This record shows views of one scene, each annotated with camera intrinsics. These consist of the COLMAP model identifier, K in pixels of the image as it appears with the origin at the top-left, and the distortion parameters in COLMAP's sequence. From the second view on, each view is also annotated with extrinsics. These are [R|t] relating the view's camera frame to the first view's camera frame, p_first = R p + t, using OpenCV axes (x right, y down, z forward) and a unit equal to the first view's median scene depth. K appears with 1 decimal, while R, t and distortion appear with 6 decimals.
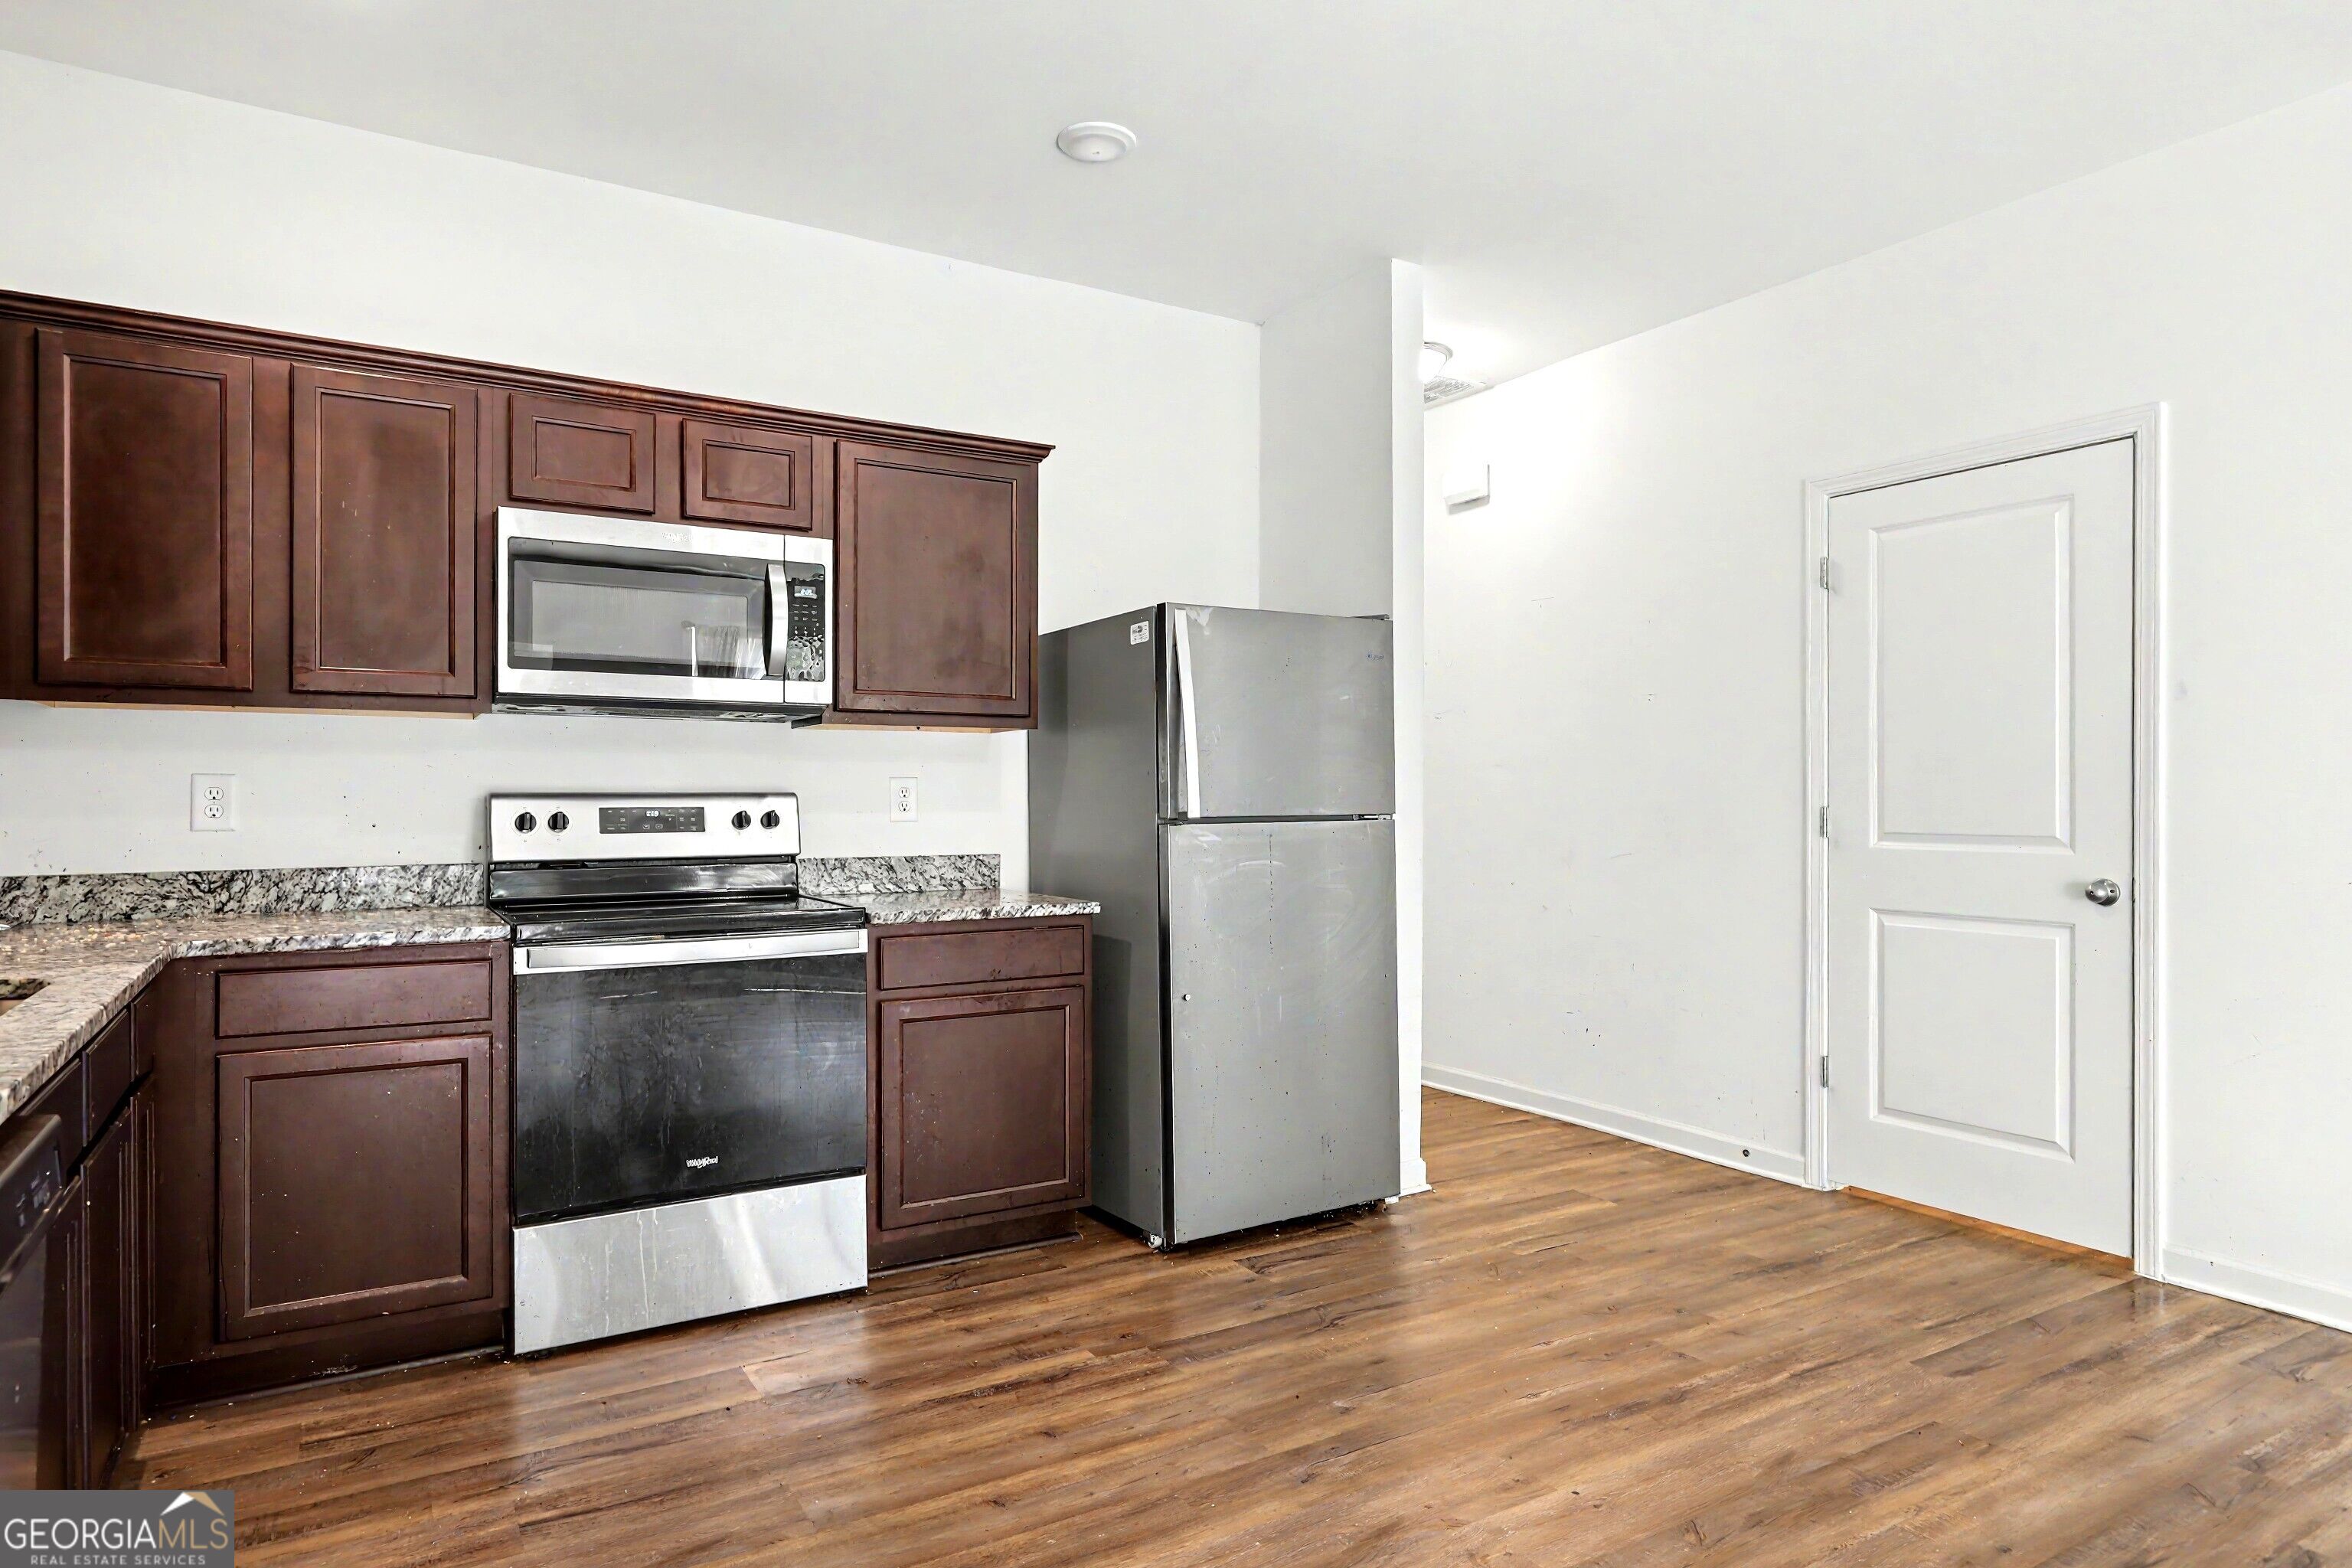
lens RADIAL K [[1372.2, 0, 1165.1], [0, 1372.2, 788.8], [0, 0, 1]] dist [-0.002747, 0.004092]
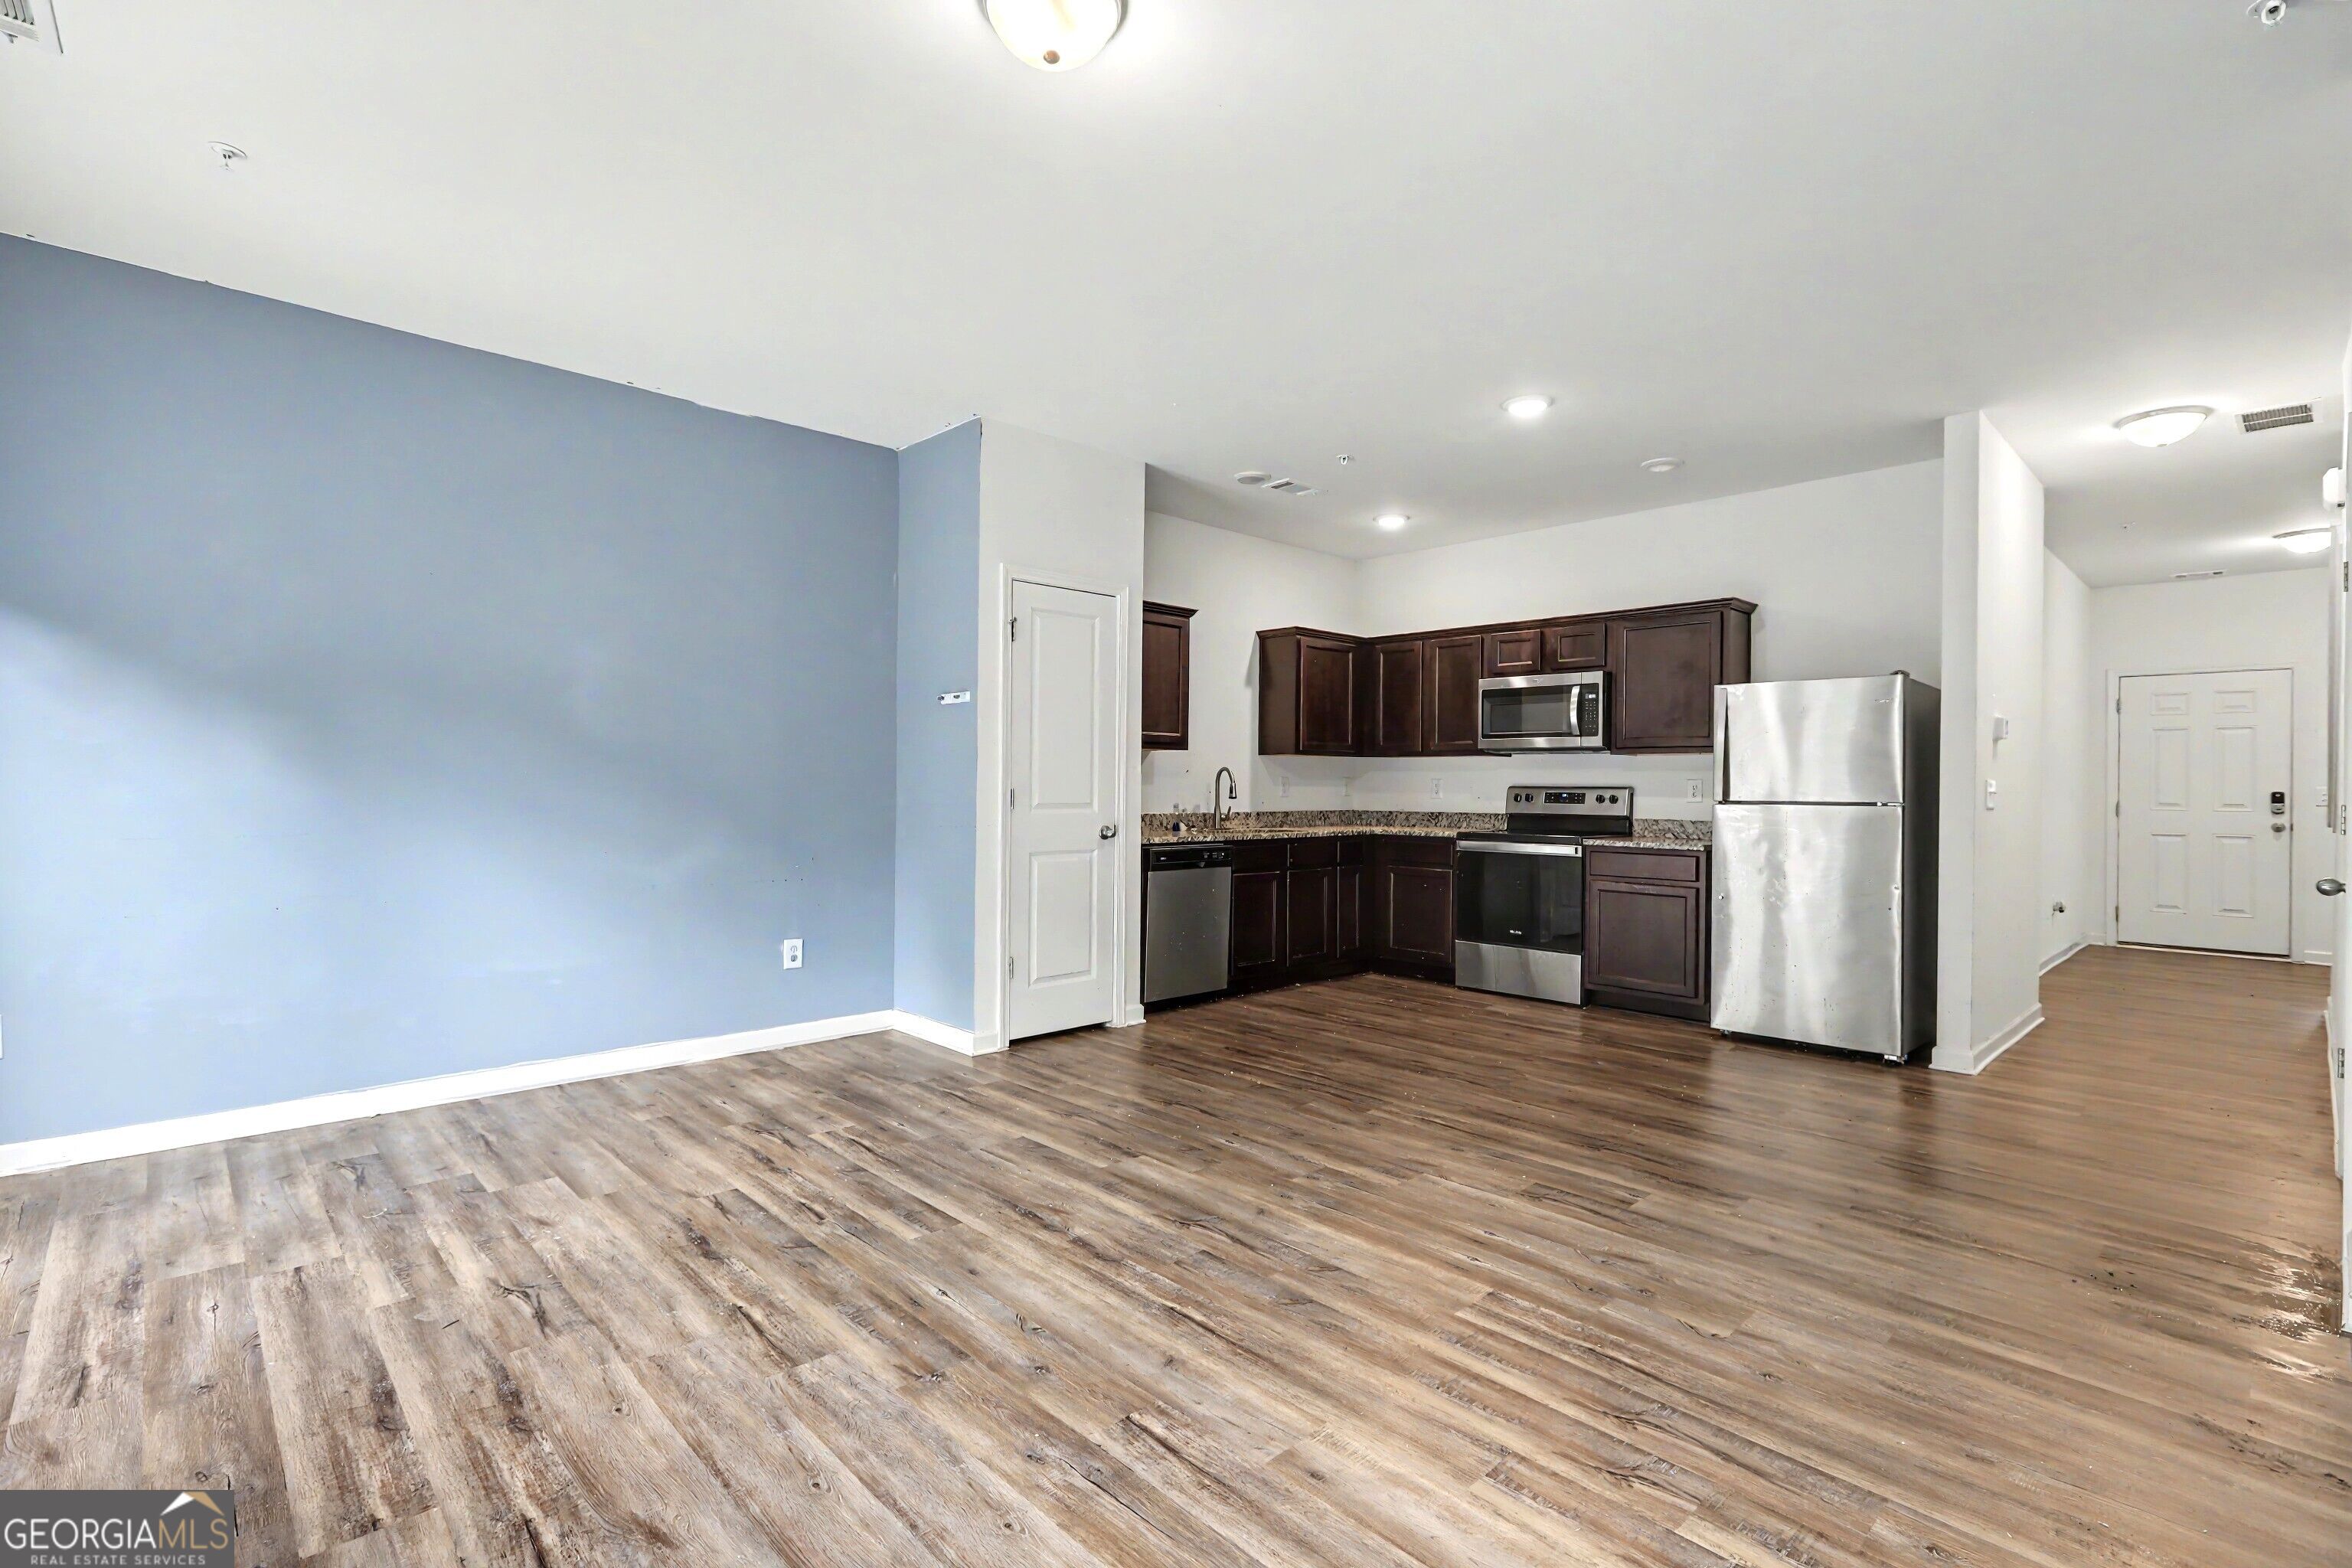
lens RADIAL K [[1070.3, 0, 1158.8], [0, 1070.3, 781.6], [0, 0, 1]] dist [-0.006515, 0.004322]
pose [[0.202565, -0.001089, -0.979268, 1.313180], [-0.006081, 0.999979, -0.002370, 0.003629], [0.979250, 0.006435, 0.202554, -0.038926]]
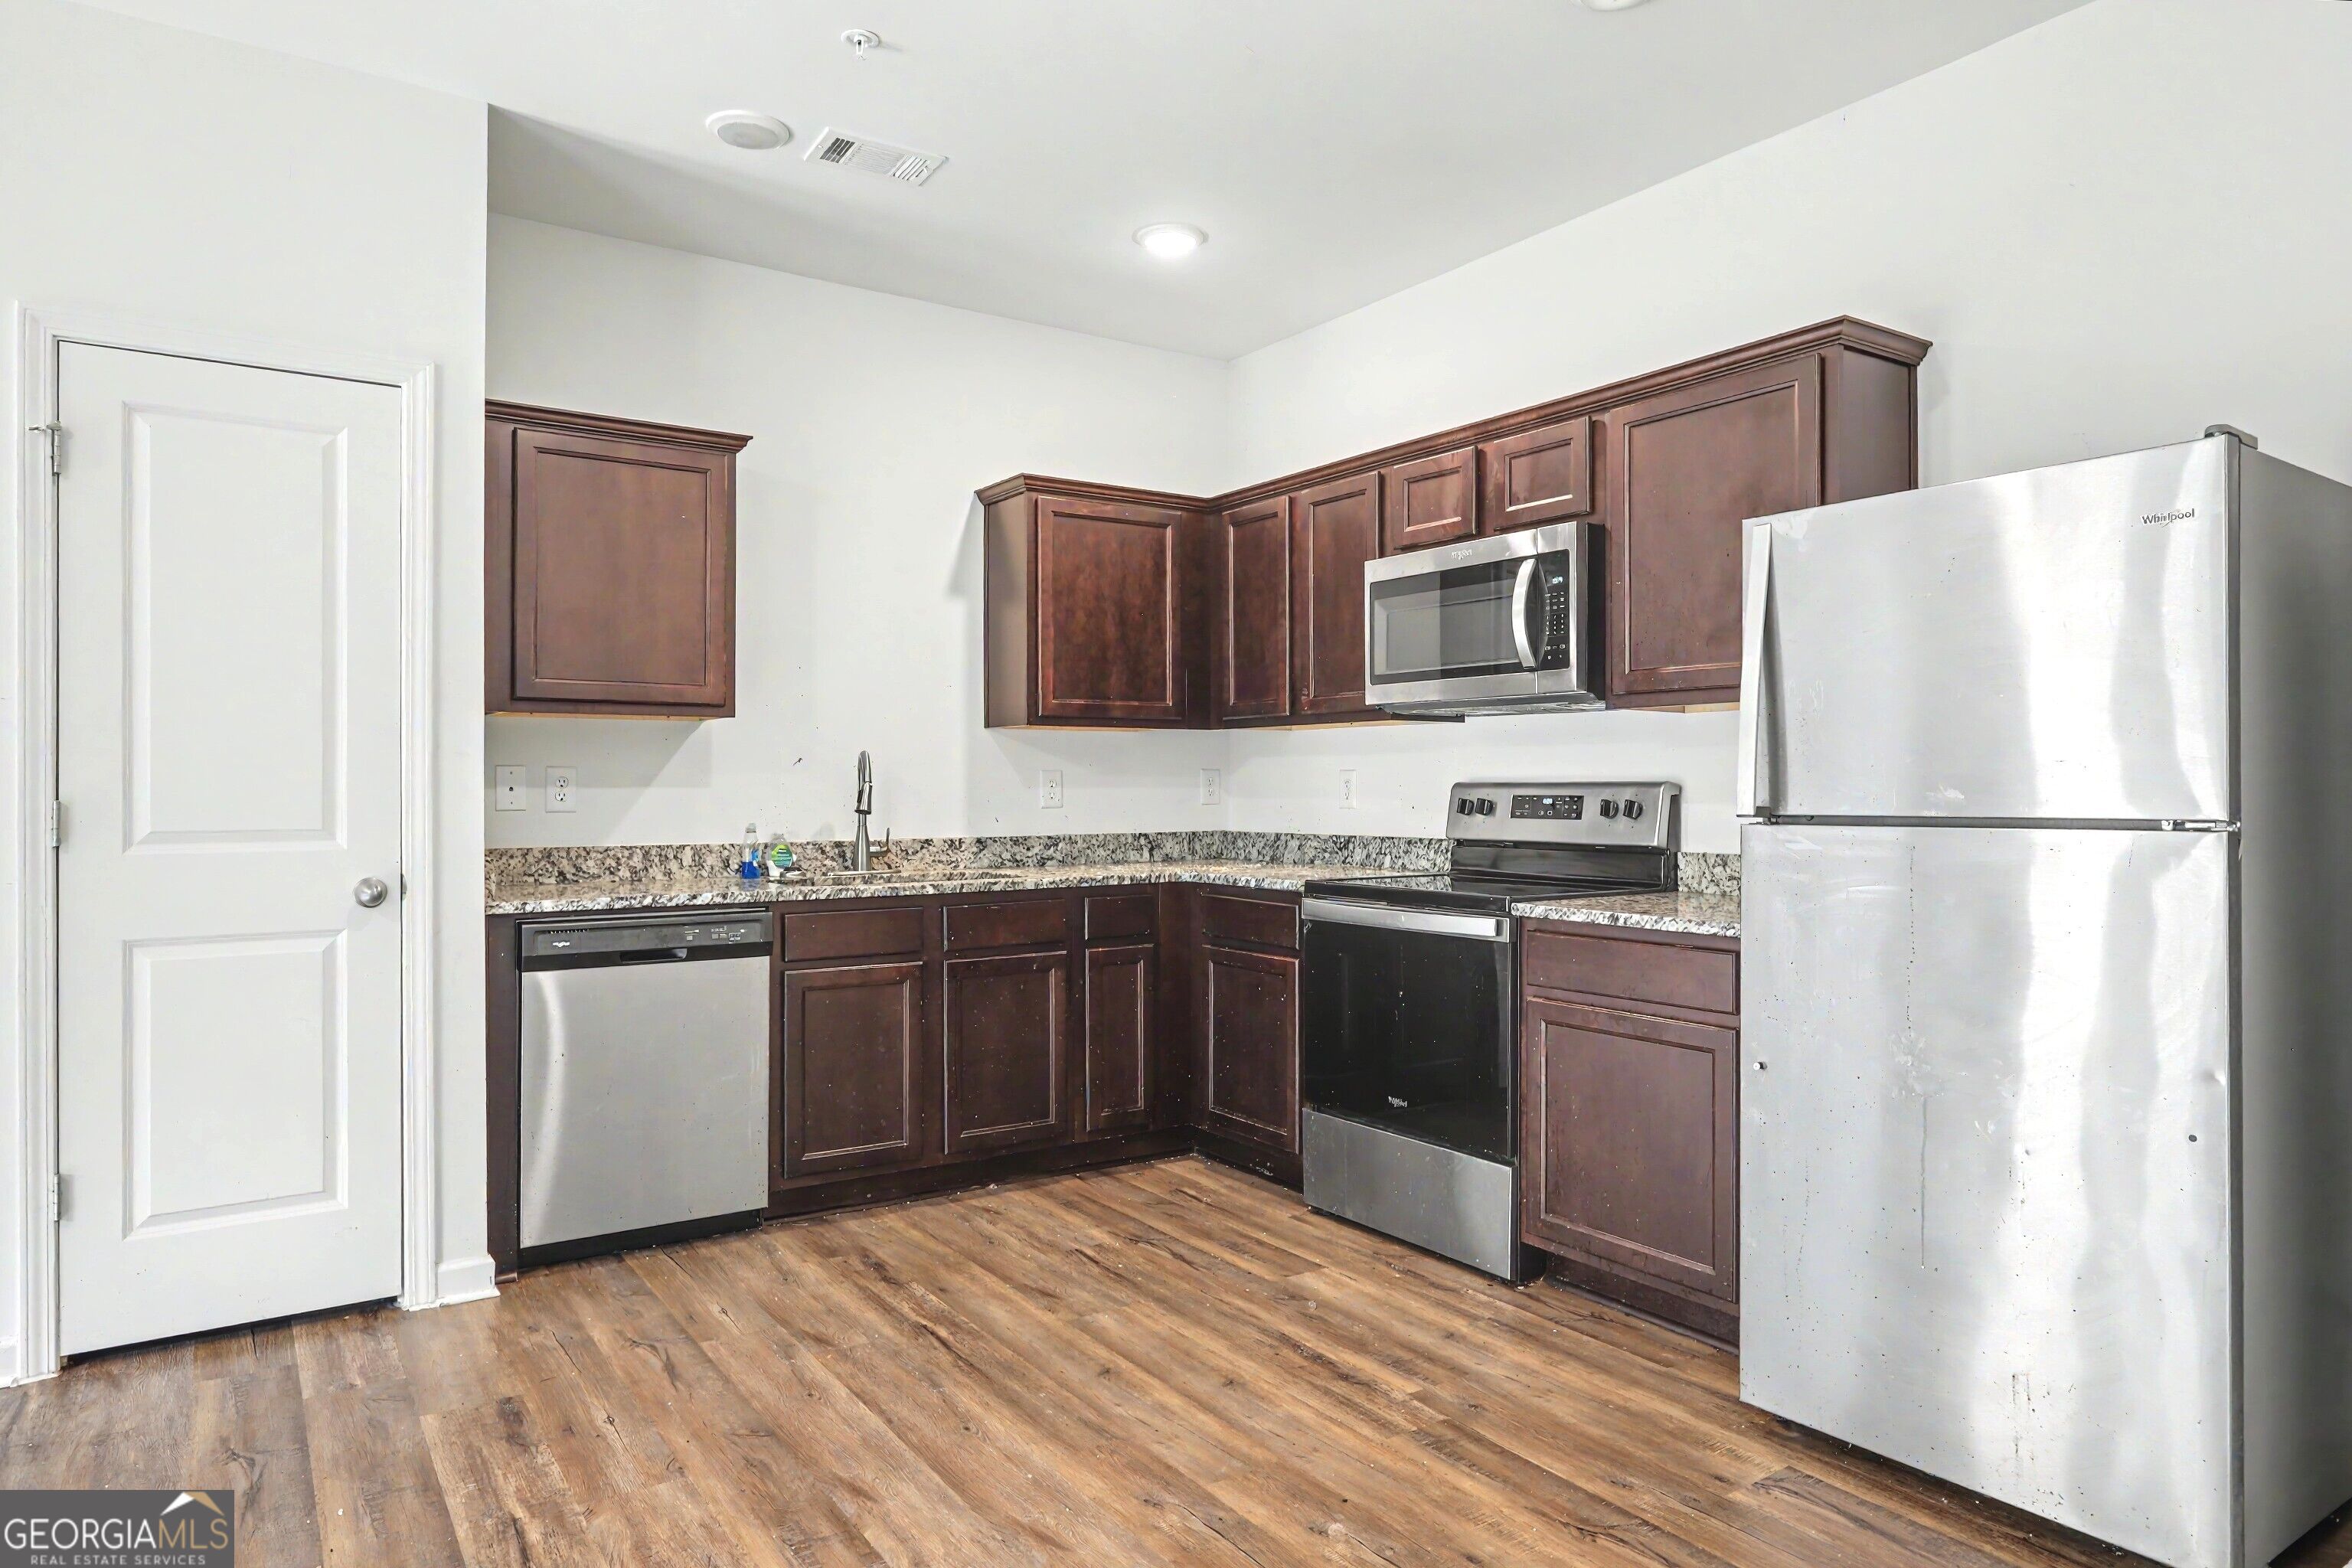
lens RADIAL K [[1413.7, 0, 1161.8], [0, 1413.7, 782.9], [0, 0, 1]] dist [-0.008574, 0.005448]
pose [[0.042486, -0.001029, -0.999097, 0.758792], [0.004468, 0.999990, -0.000840, 0.003373], [0.999087, -0.004428, 0.042490, 0.679094]]
